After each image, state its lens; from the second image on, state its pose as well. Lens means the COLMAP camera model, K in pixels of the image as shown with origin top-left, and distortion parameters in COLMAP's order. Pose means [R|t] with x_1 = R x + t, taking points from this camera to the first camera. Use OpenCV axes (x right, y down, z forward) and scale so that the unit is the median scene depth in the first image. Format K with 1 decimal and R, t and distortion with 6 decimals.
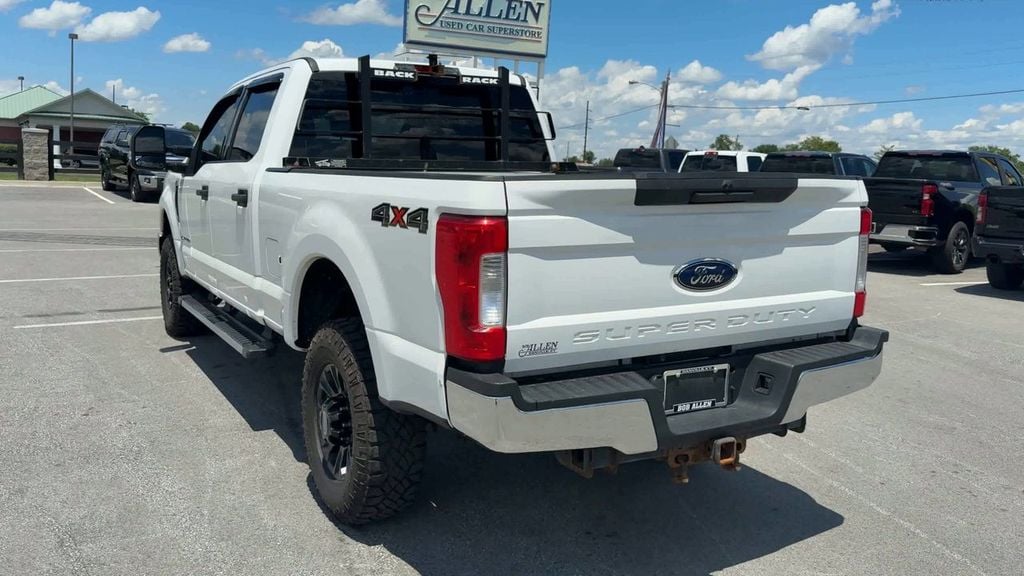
lens RADIAL K [[817.3, 0, 512.1], [0, 817.3, 283.3], [0, 0, 1]] dist [0.163129, -0.289666]
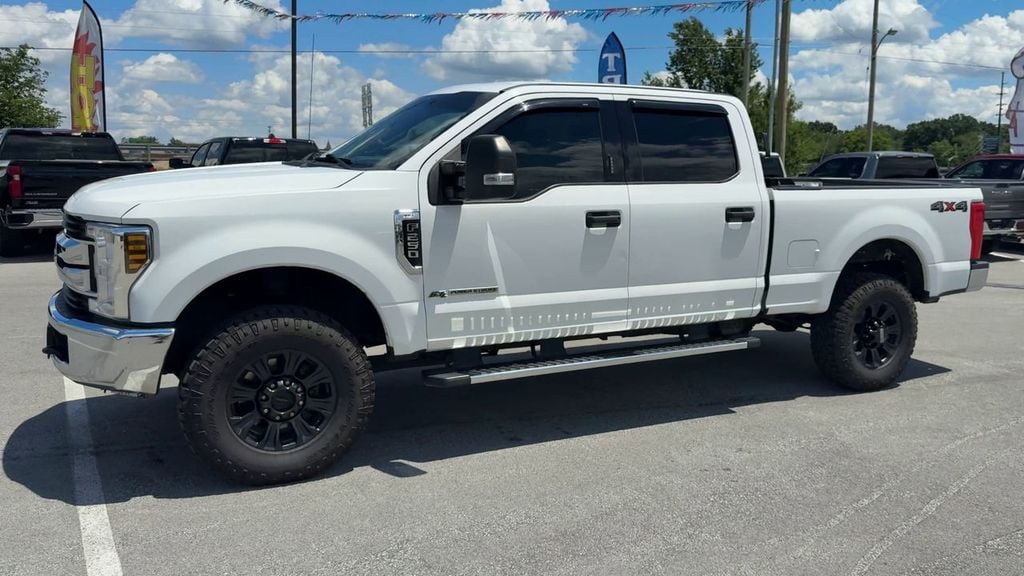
lens RADIAL K [[862.7, 0, 543.9], [0, 862.7, 269.7], [0, 0, 1]] dist [0.108351, -0.194873]
pose [[-0.004995, -0.150038, 0.988668, -1.543548], [0.116882, 0.981816, 0.149588, -0.245178], [-0.993133, 0.116304, 0.012632, 1.295625]]
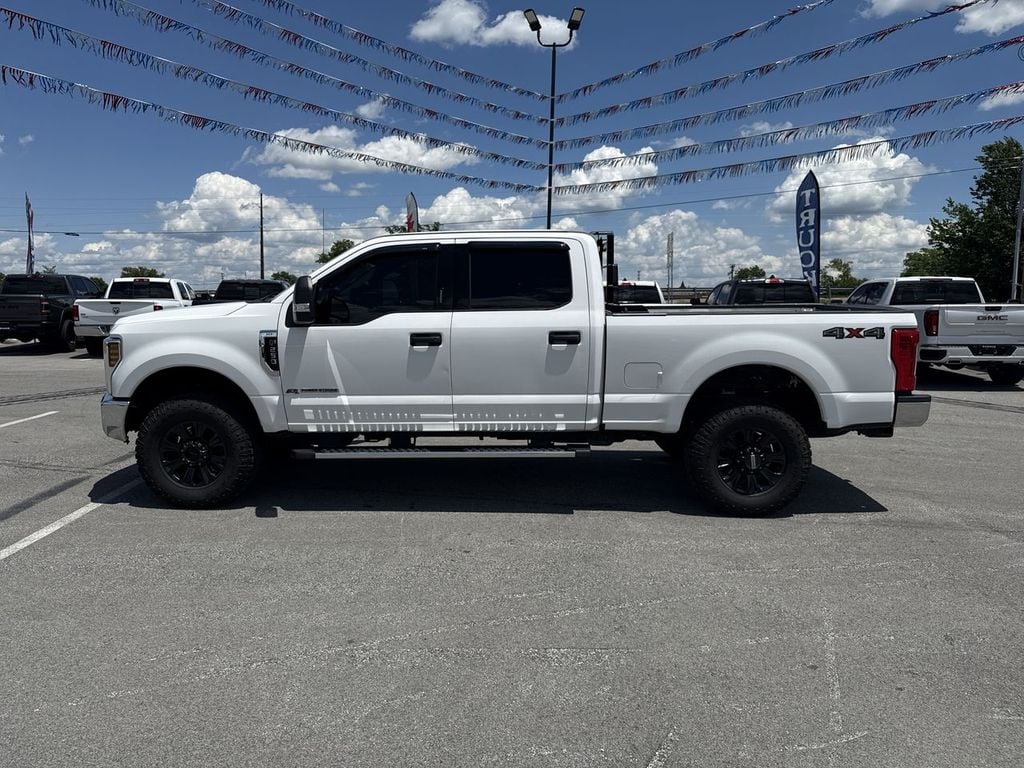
lens RADIAL K [[728.8, 0, 502.7], [0, 728.8, 381.2], [0, 0, 1]] dist [0.061449, -0.071069]
pose [[0.534905, -0.126446, 0.835397, -1.352712], [0.132332, 0.989074, 0.064975, -0.124121], [-0.834485, 0.075794, 0.545794, 0.465969]]
